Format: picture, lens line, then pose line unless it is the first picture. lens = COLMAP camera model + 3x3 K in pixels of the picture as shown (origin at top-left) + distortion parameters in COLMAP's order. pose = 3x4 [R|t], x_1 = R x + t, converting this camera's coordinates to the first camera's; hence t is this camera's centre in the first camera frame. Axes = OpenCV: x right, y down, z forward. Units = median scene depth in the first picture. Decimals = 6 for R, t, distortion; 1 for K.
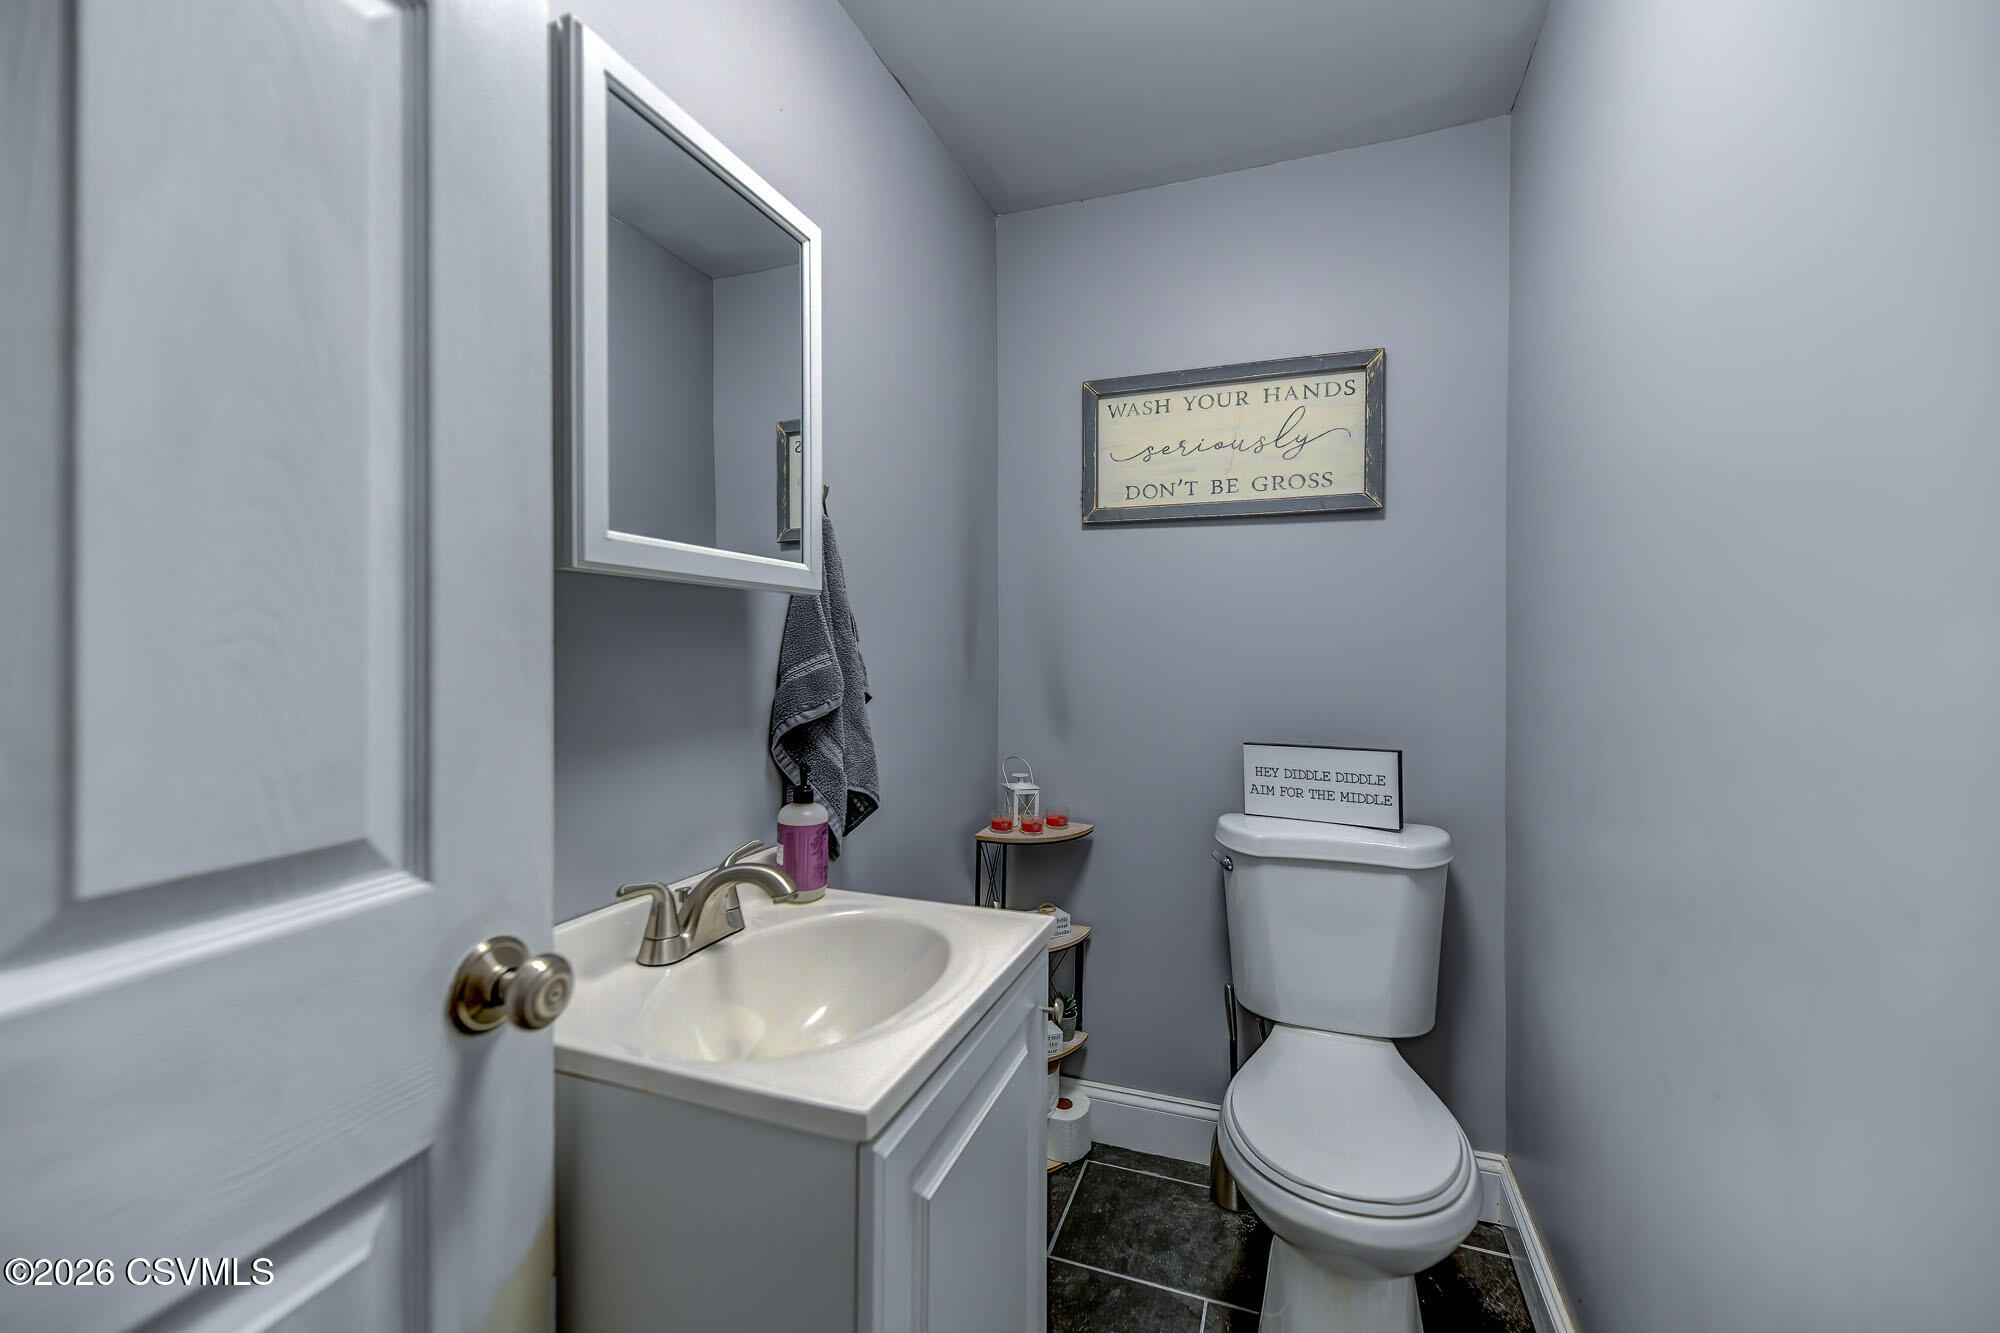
lens RADIAL K [[802.3, 0, 1005.6], [0, 802.3, 653.2], [0, 0, 1]] dist [0.009702, -0.001382]
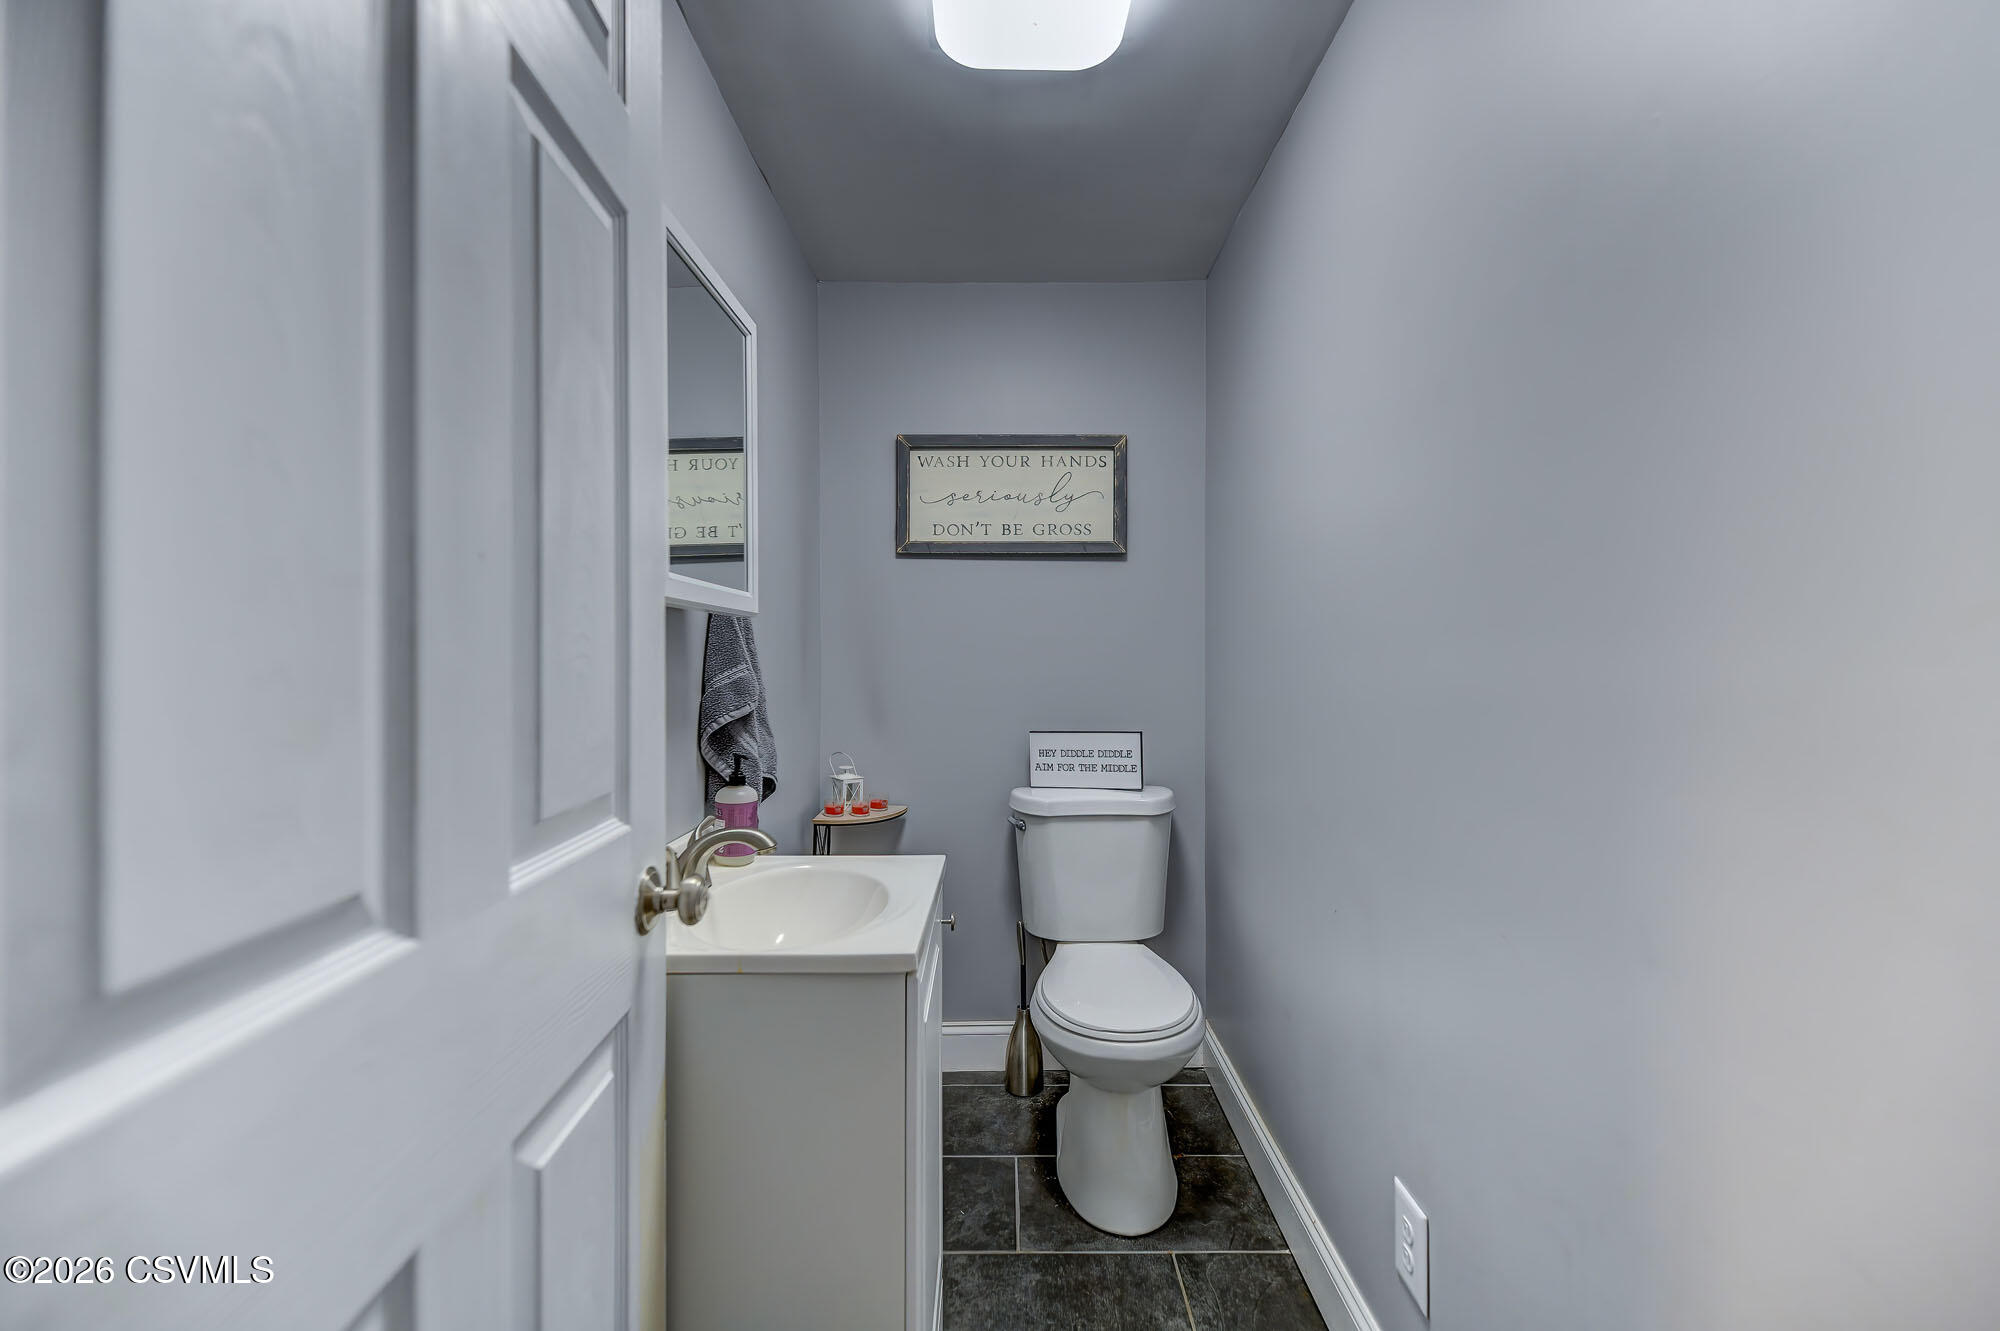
lens RADIAL K [[799.7, 0, 996.1], [0, 799.7, 662.4], [0, 0, 1]] dist [0.018809, 0.000194]
pose [[0.940527, -0.006194, 0.339662, -0.191408], [0.005621, 0.999981, 0.002672, -0.002413], [-0.339672, -0.000604, 0.940544, -0.187460]]
